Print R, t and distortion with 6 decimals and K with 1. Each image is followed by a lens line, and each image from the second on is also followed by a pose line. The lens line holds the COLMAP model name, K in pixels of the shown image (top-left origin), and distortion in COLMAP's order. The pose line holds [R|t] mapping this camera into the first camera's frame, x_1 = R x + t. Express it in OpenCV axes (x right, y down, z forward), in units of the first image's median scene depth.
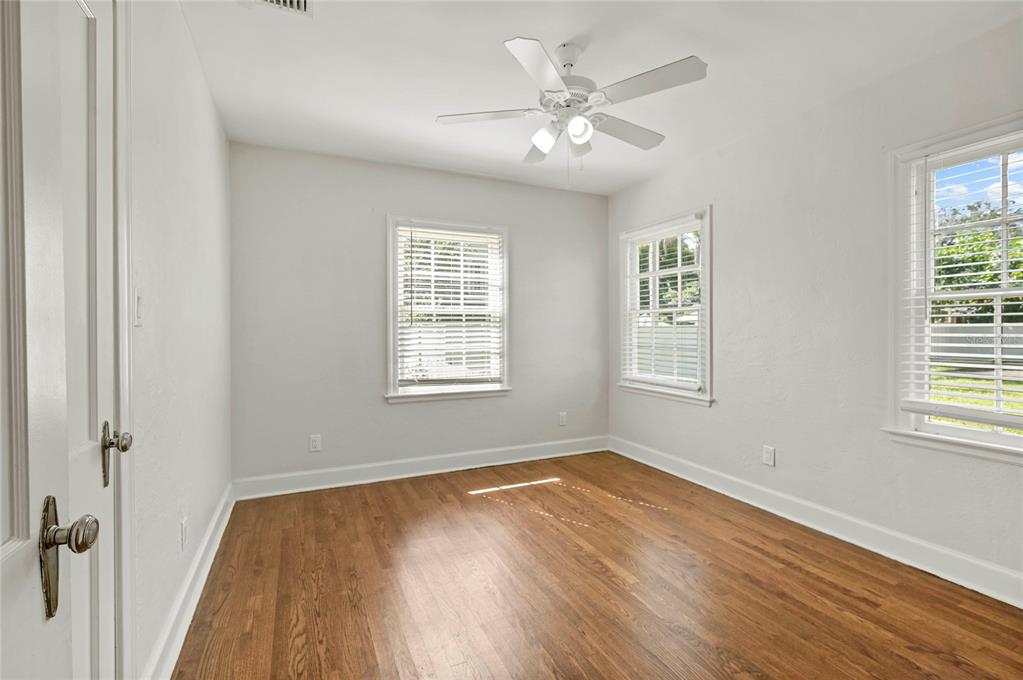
lens RADIAL K [[453.5, 0, 512.7], [0, 453.5, 328.1], [0, 0, 1]] dist [-0.000810, 0.000073]
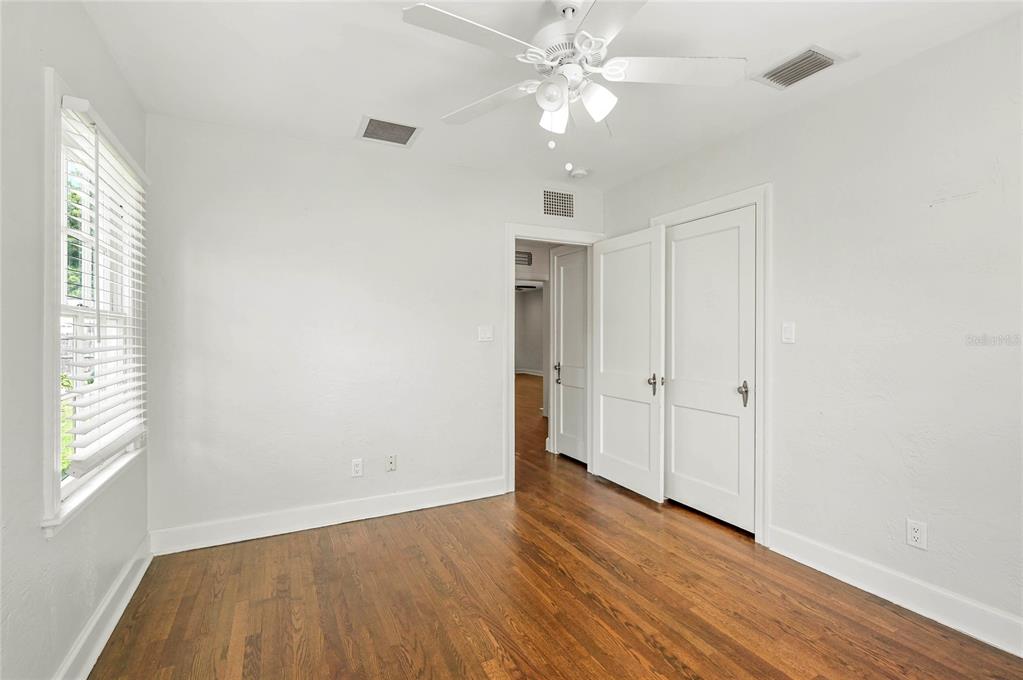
lens RADIAL K [[453.5, 0, 512.7], [0, 453.5, 328.1], [0, 0, 1]] dist [-0.000810, 0.000073]
pose [[-0.999252, 0.004417, -0.038406, 0.275645], [0.004292, 0.999985, 0.003330, -0.048999], [0.038420, 0.003163, -0.999257, 1.972343]]
